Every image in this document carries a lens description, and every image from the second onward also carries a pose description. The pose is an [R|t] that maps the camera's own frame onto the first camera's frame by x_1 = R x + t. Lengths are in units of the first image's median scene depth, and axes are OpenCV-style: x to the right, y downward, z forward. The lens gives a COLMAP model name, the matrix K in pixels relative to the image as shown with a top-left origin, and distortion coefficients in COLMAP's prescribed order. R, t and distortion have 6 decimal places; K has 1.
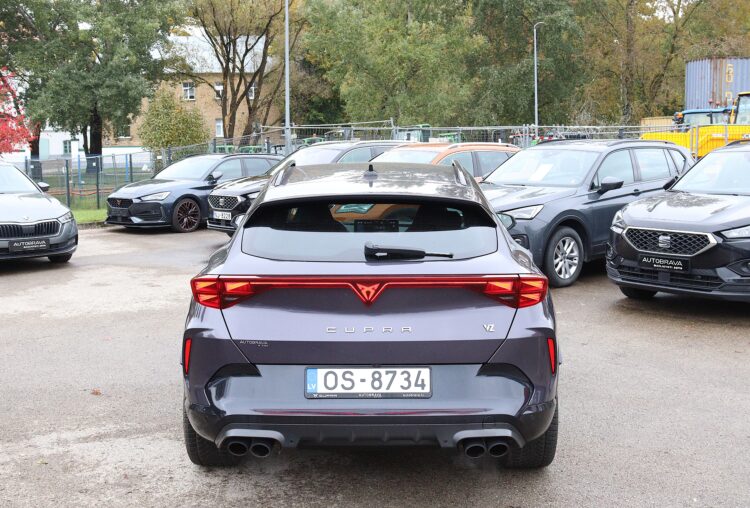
lens RADIAL K [[1020.0, 0, 373.3], [0, 1020.0, 250.9], [0, 0, 1]] dist [-0.063085, 0.000000]
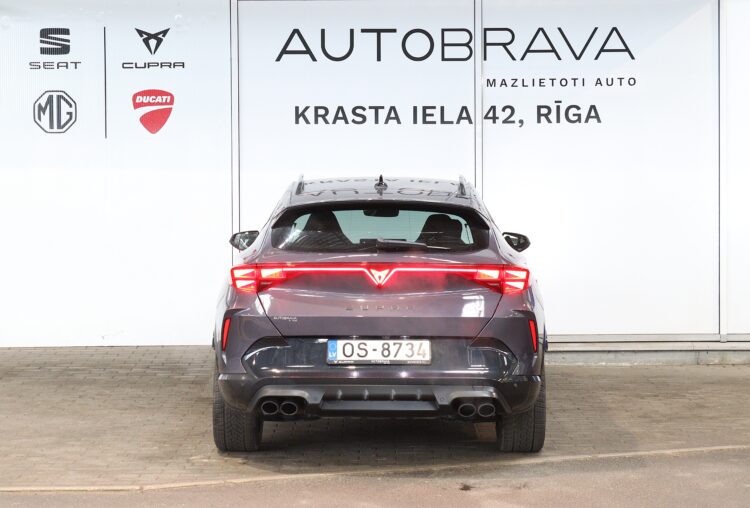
lens RADIAL K [[3769.1, 0, 371.9], [0, 3769.1, 255.6], [0, 0, 1]] dist [1.541523, 0.000000]
pose [[0.999954, 0.008883, 0.003610, -0.015732], [-0.008637, 0.997970, -0.063093, 0.152819], [-0.004163, 0.063059, 0.998001, -1.796251]]
